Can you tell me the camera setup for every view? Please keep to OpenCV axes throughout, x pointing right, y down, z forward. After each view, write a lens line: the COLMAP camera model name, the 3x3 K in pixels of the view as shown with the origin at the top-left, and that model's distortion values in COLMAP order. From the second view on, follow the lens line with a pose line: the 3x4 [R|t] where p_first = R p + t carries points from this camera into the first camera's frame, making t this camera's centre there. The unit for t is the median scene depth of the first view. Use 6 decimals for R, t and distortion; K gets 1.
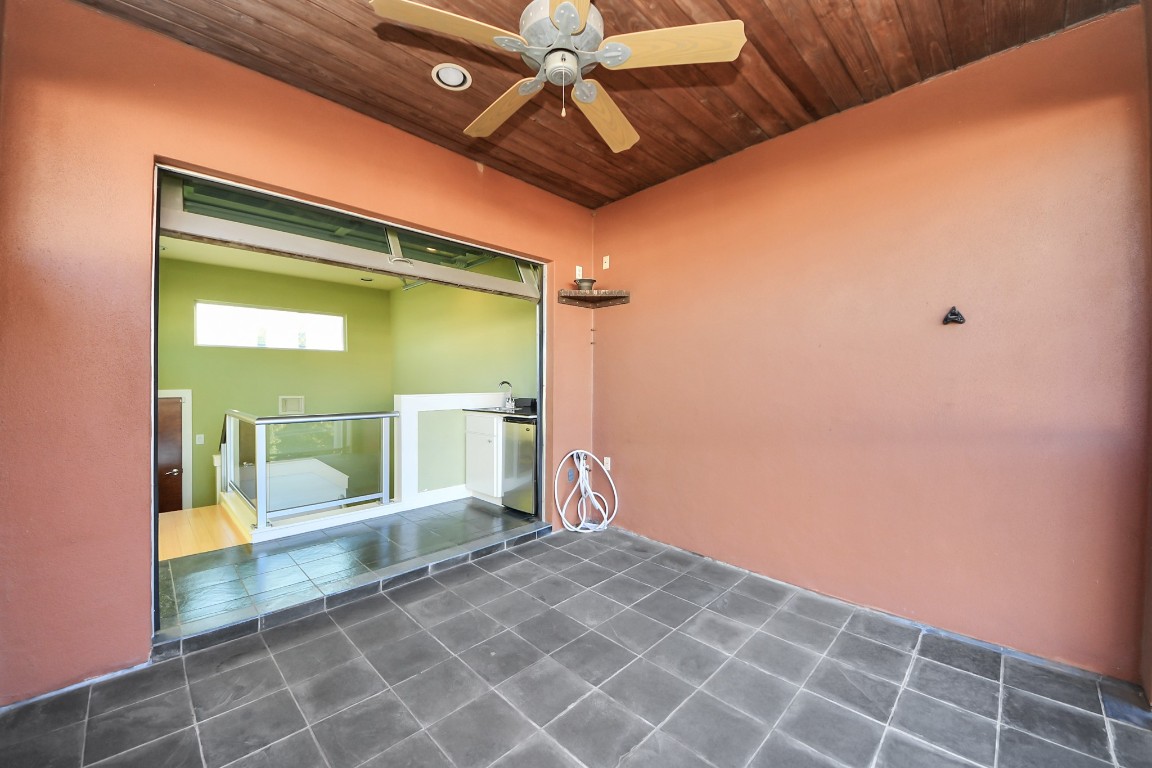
lens RADIAL K [[422.2, 0, 566.1], [0, 422.2, 384.7], [0, 0, 1]] dist [0.015158, -0.000084]
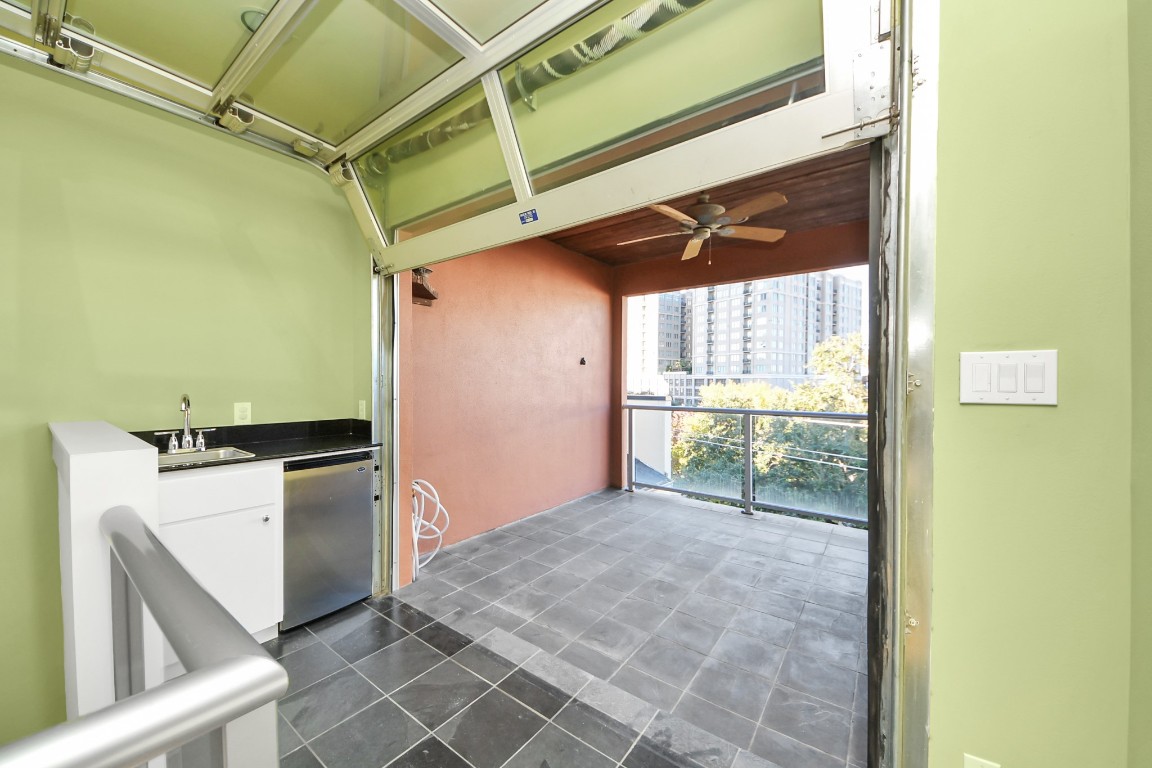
lens RADIAL K [[422.2, 0, 566.9], [0, 422.2, 381.8], [0, 0, 1]] dist [0.015158, -0.000084]
pose [[-0.138608, 0.002033, 0.990345, -1.143065], [0.004030, 0.999991, -0.001489, -0.035291], [-0.990339, 0.003785, -0.138615, 1.154340]]
